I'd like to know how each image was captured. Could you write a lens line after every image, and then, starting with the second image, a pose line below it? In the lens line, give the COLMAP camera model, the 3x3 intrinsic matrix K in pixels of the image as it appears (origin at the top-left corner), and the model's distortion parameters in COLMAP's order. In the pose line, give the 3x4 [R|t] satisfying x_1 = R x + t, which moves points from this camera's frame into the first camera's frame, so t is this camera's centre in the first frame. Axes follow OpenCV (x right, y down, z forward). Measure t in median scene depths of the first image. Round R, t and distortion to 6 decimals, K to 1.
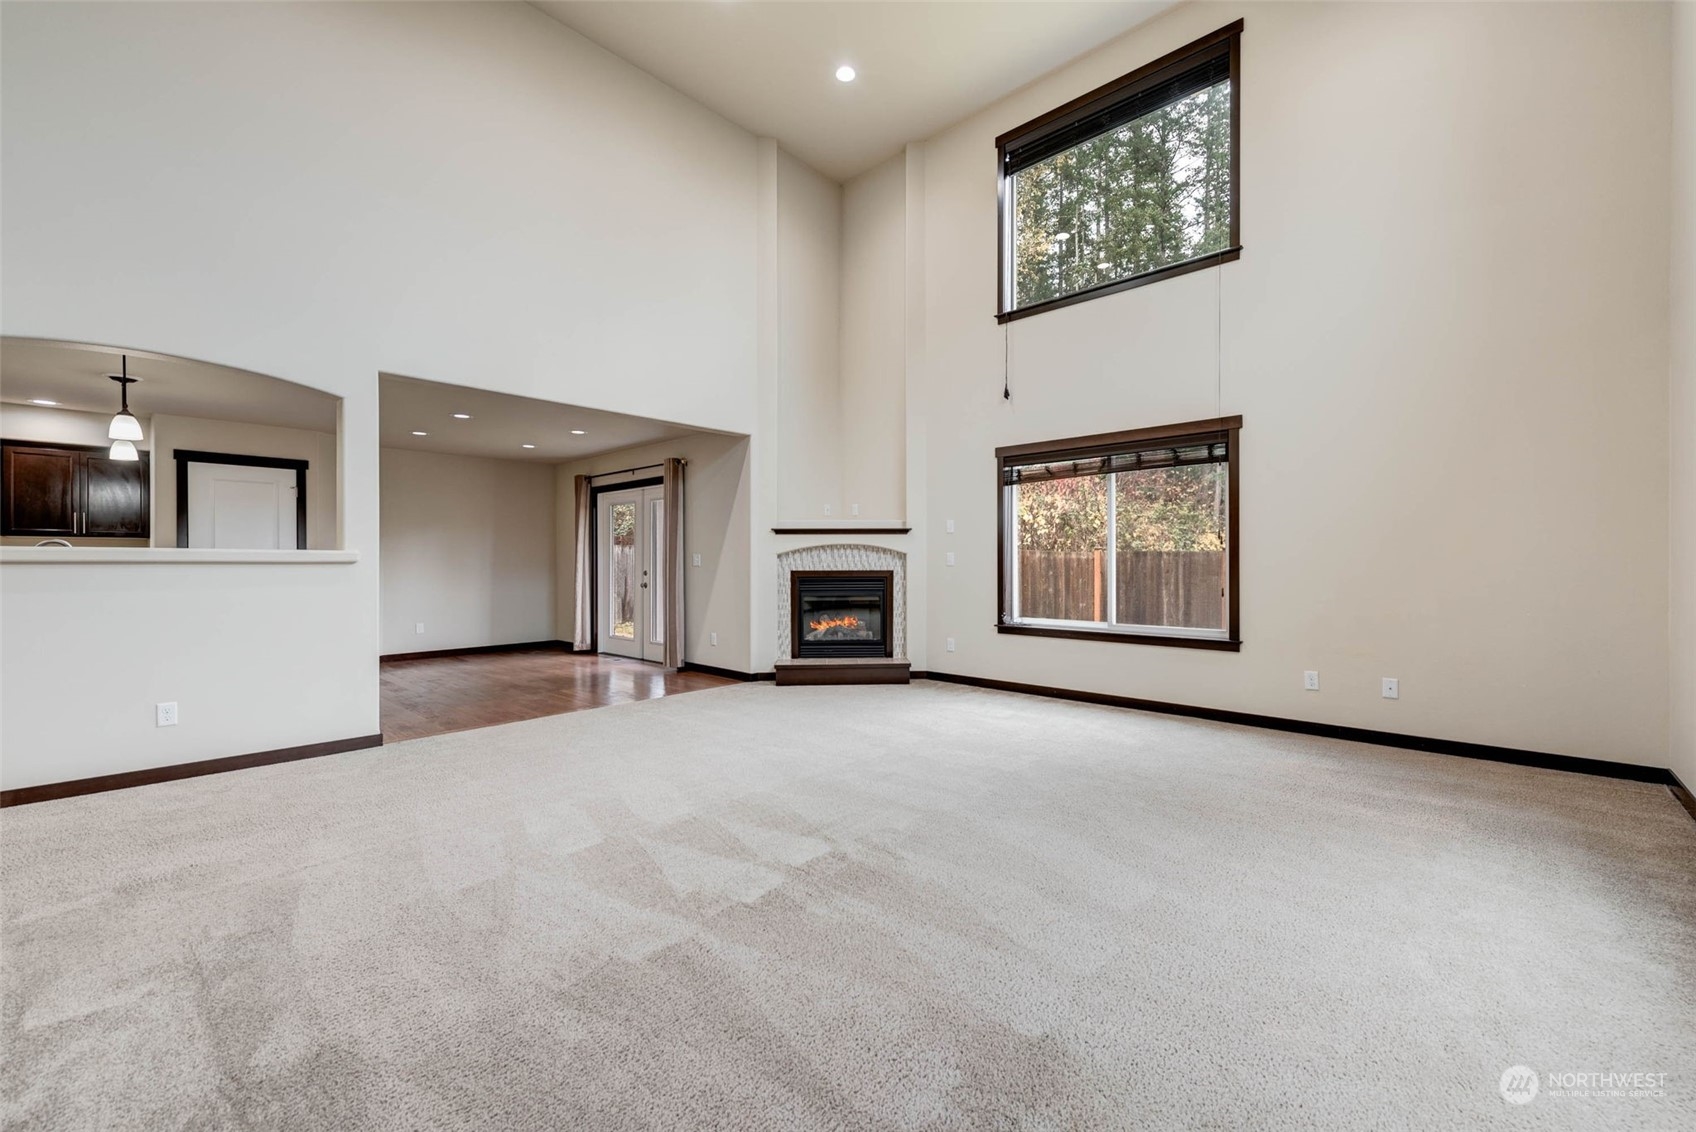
lens RADIAL K [[676.1, 0, 861.9], [0, 676.1, 562.1], [0, 0, 1]] dist [0.008176, -0.001054]
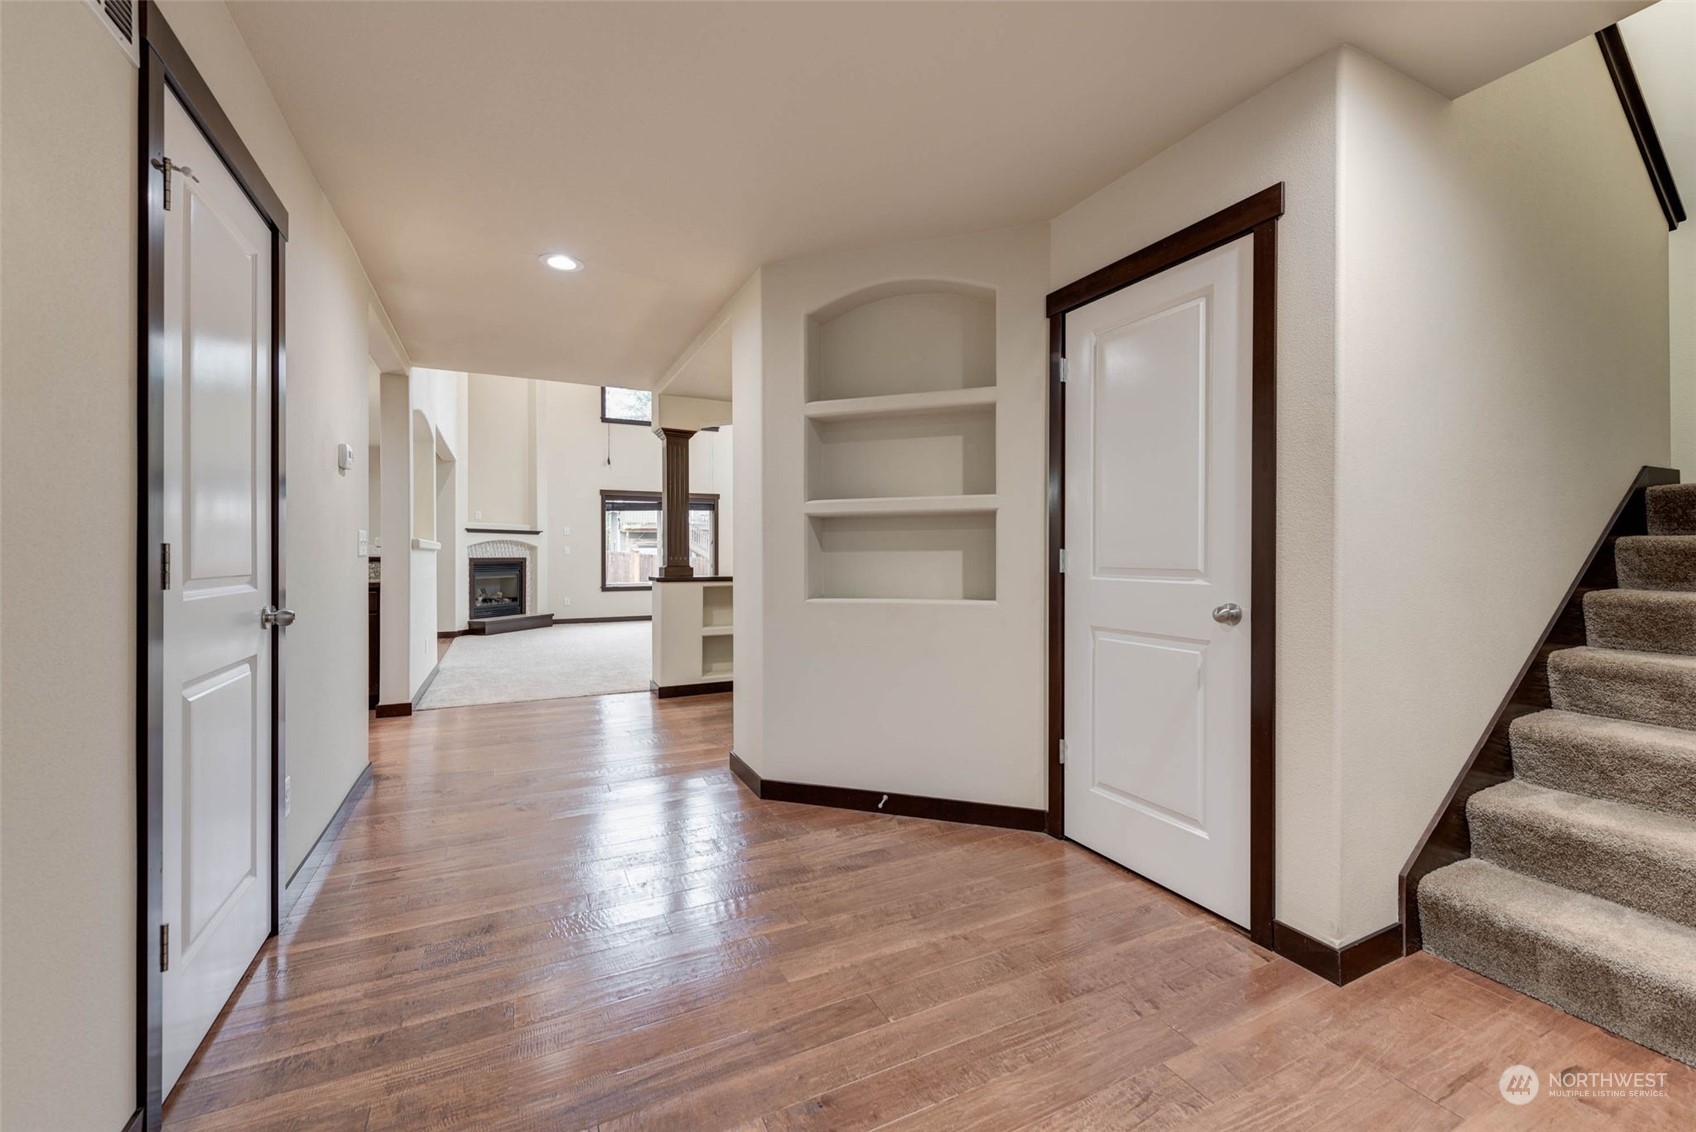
lens RADIAL K [[676.1, 0, 853.2], [0, 676.1, 556.2], [0, 0, 1]] dist [0.008176, -0.001054]
pose [[0.383079, 0.000198, 0.923716, -1.368080], [-0.001089, 0.999999, 0.000238, 0.010025], [-0.923715, -0.001097, 0.383078, -0.357313]]
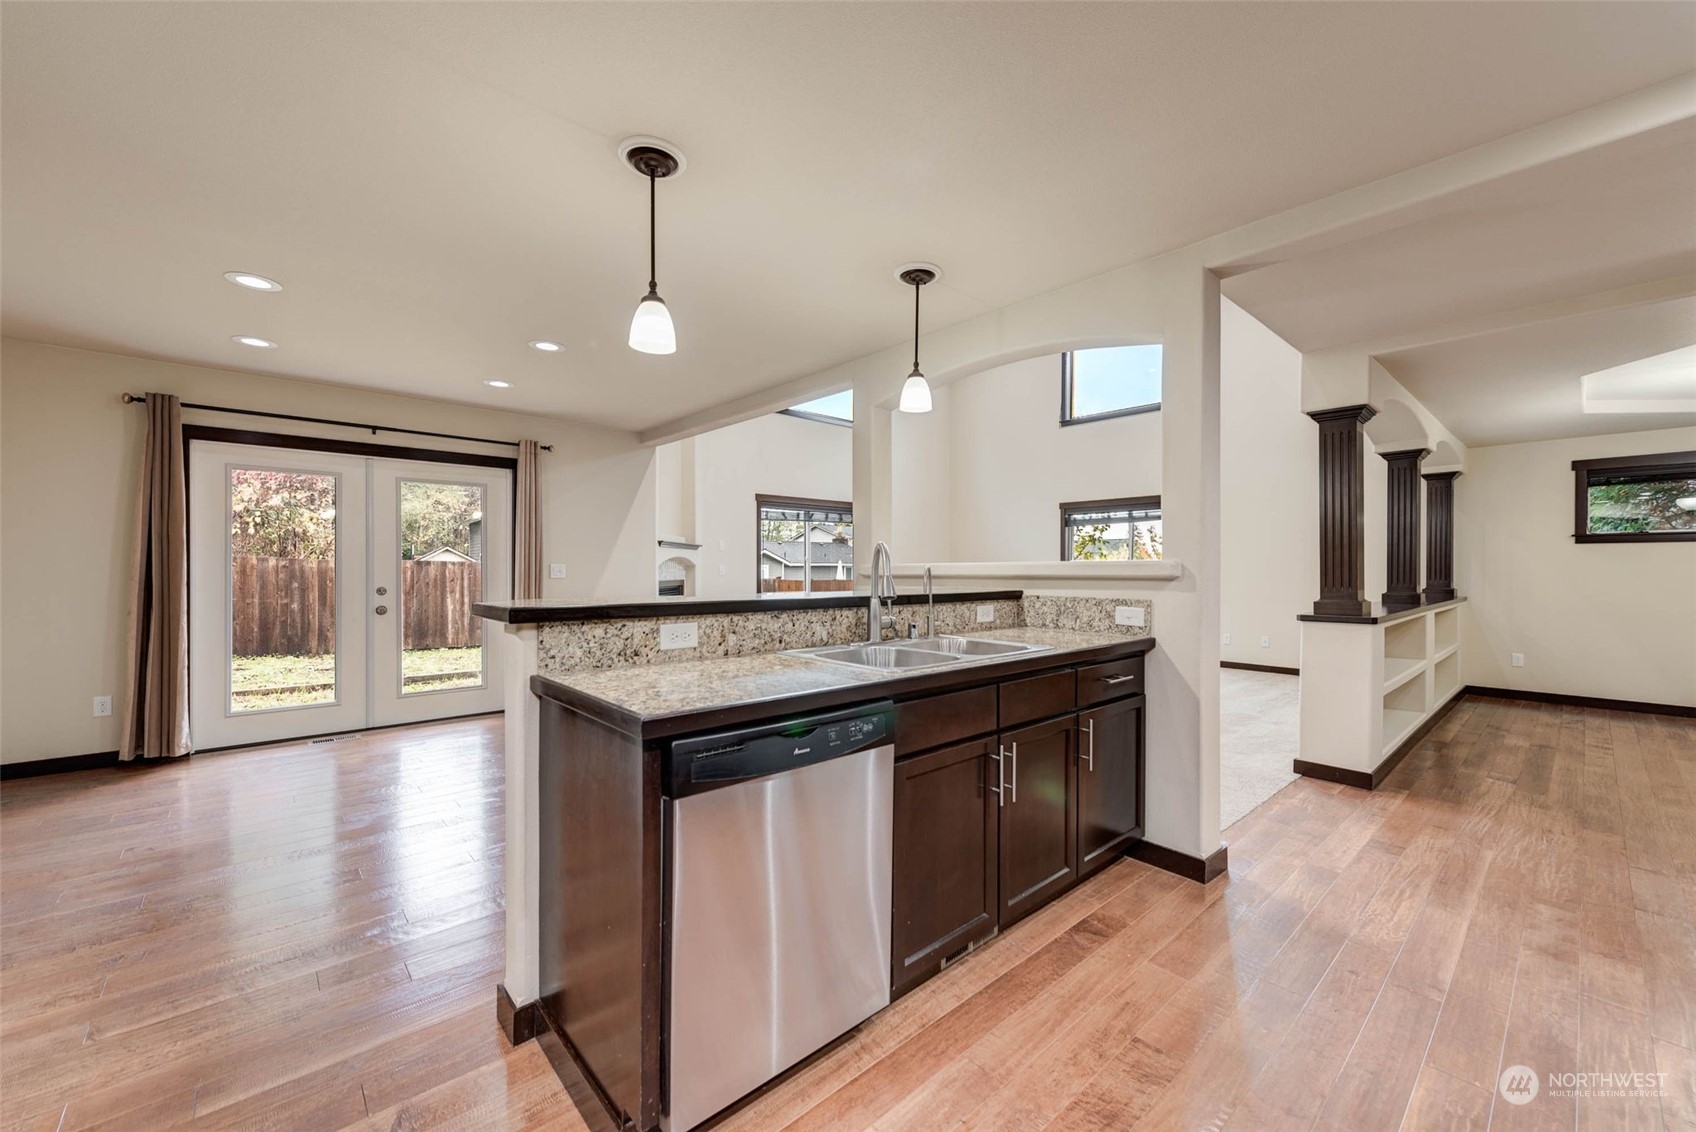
lens RADIAL K [[643.3, 0, 868.4], [0, 643.3, 570.3], [0, 0, 1]] dist [-0.003017, -0.000912]
pose [[0.094231, -0.000226, 0.995550, -1.296578], [-0.000163, 1.000000, 0.000243, -0.005470], [-0.995550, -0.000186, 0.094231, 0.711617]]
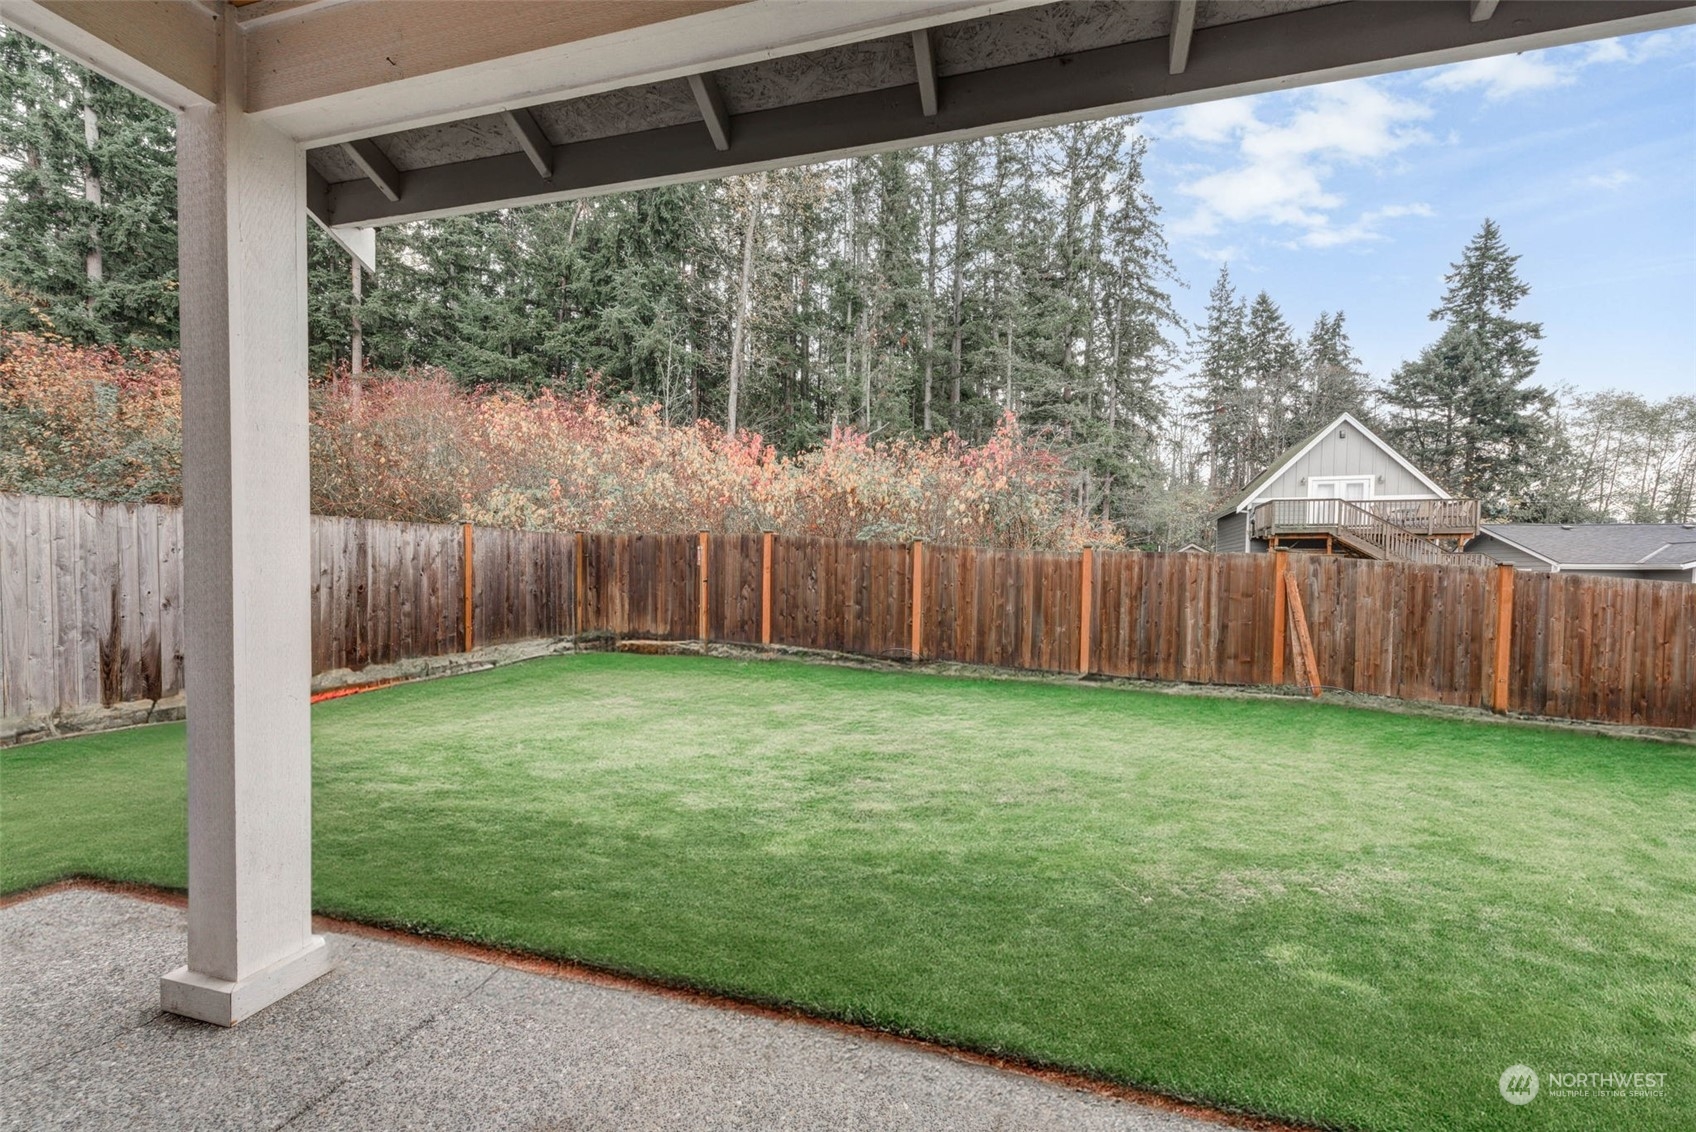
lens RADIAL K [[676.1, 0, 855.2], [0, 676.1, 590.0], [0, 0, 1]] dist [0.008176, -0.001054]
pose [[0.907893, 0.000364, 0.419201, -0.415014], [-0.014667, 0.999415, 0.030896, 0.017402], [-0.418944, -0.034199, 0.907368, 1.395544]]
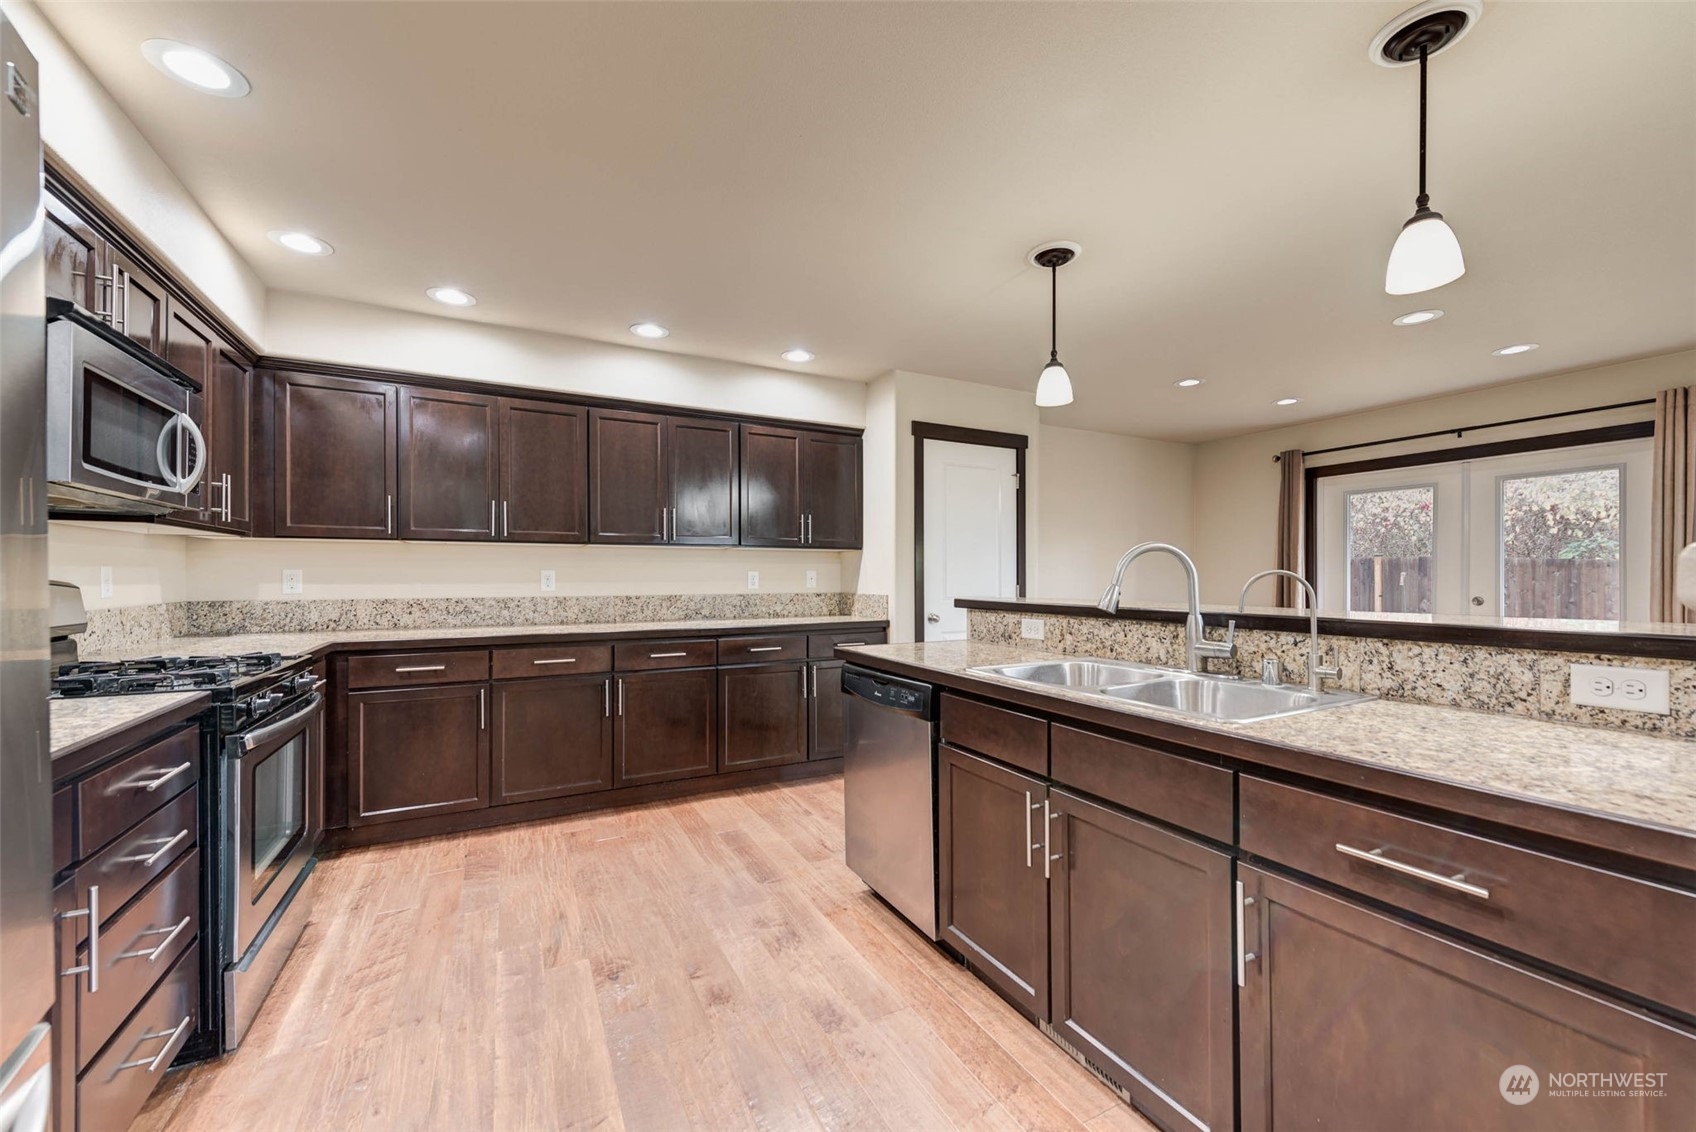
lens RADIAL K [[676.1, 0, 864.4], [0, 676.1, 580.7], [0, 0, 1]] dist [0.008176, -0.001054]
pose [[0.936259, 0.002982, -0.351297, -0.903246], [-0.001812, 0.999992, 0.003658, -0.004679], [0.351305, -0.002789, 0.936257, 0.367266]]
